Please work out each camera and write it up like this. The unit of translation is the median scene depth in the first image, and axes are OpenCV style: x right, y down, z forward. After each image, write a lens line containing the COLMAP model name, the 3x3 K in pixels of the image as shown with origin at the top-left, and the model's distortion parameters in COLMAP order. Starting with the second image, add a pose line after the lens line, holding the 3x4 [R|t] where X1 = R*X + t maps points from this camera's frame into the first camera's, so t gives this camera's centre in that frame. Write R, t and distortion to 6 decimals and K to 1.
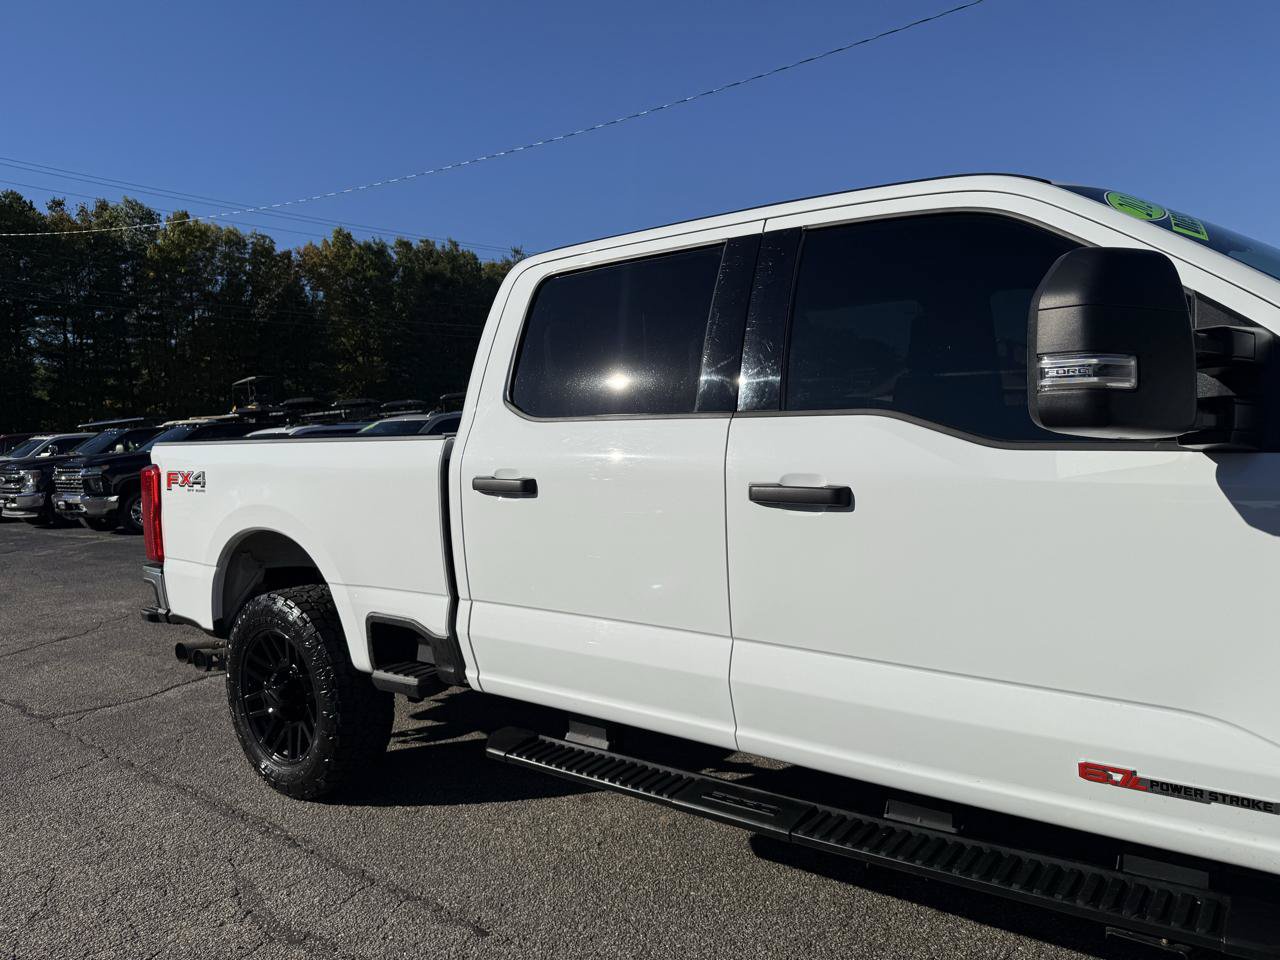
lens RADIAL K [[900.9, 0, 640.0], [0, 900.9, 480.0], [0, 0, 1]] dist [0.038177, -0.049075]
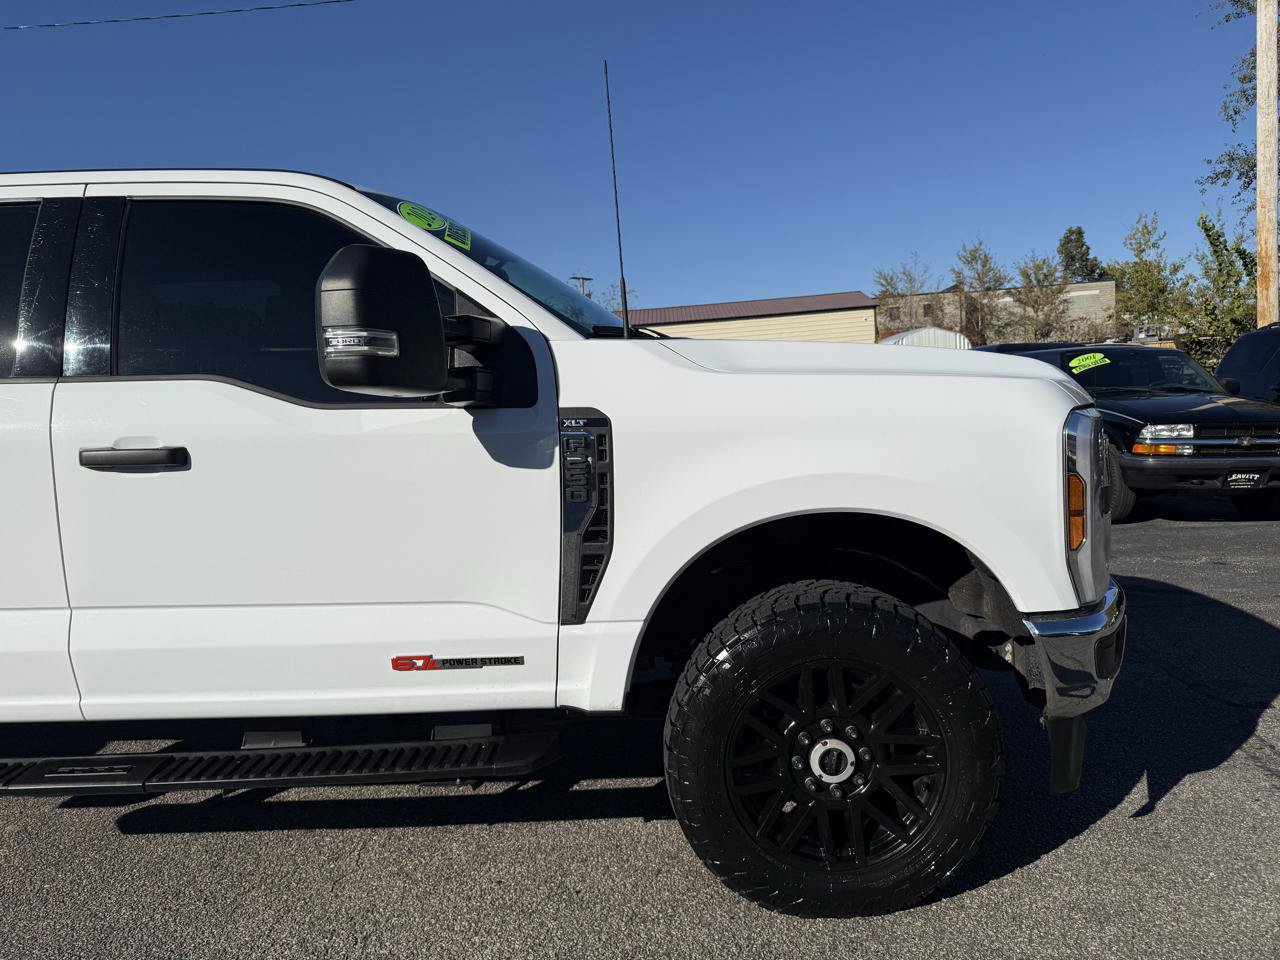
lens RADIAL K [[900.9, 0, 640.0], [0, 900.9, 480.0], [0, 0, 1]] dist [0.038177, -0.049075]
pose [[0.810038, -0.050487, 0.584201, 0.033468], [0.042547, 0.998721, 0.027316, 0.034734], [-0.584832, 0.002729, 0.811150, -0.163144]]
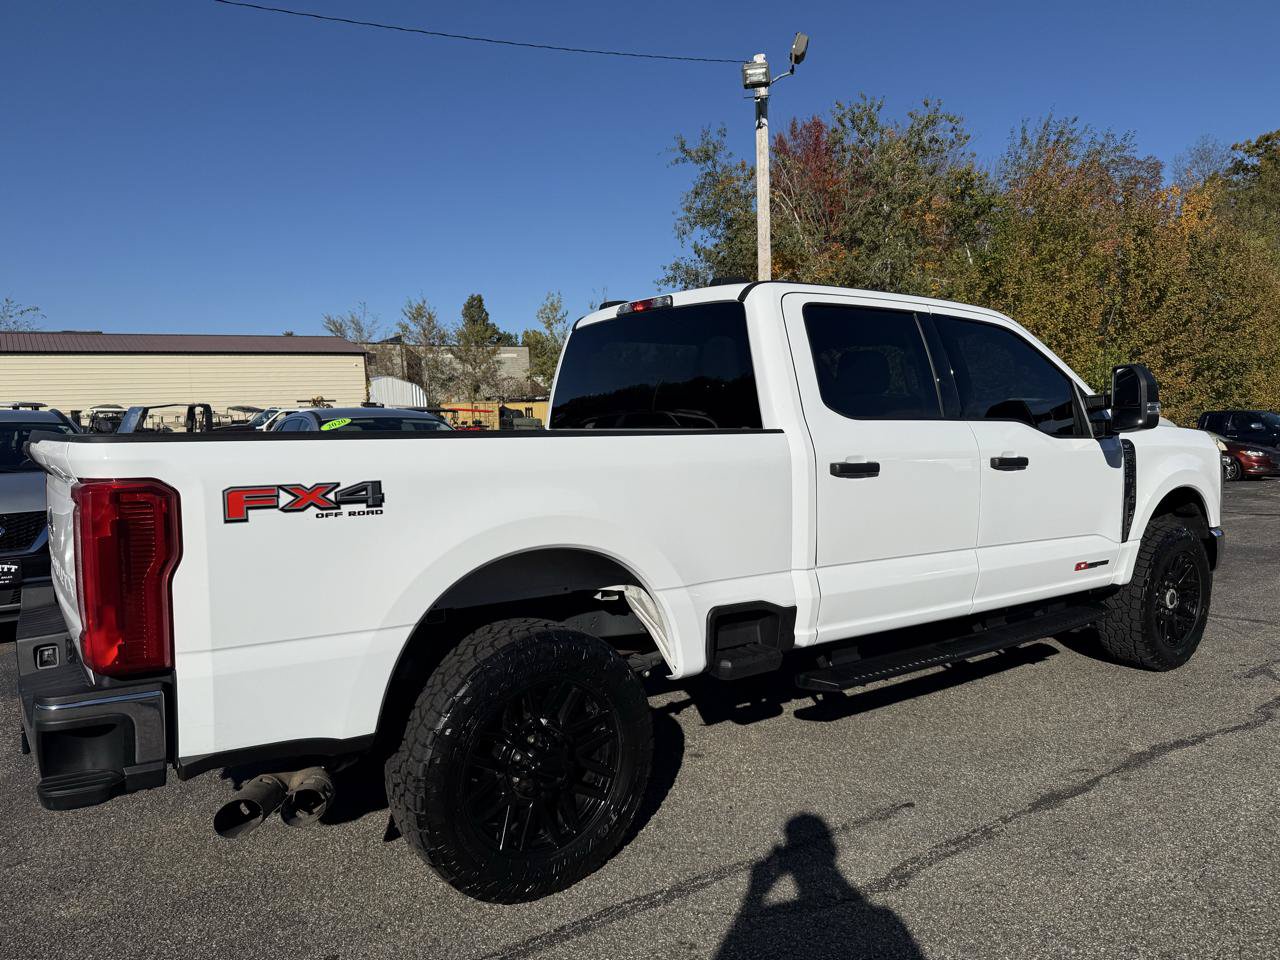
lens RADIAL K [[900.9, 0, 640.0], [0, 900.9, 480.0], [0, 0, 1]] dist [0.038177, -0.049075]
pose [[0.295705, -0.026168, 0.954921, -1.707887], [0.058241, 0.998259, 0.009321, -0.008723], [-0.953502, 0.052859, 0.296714, 1.061799]]
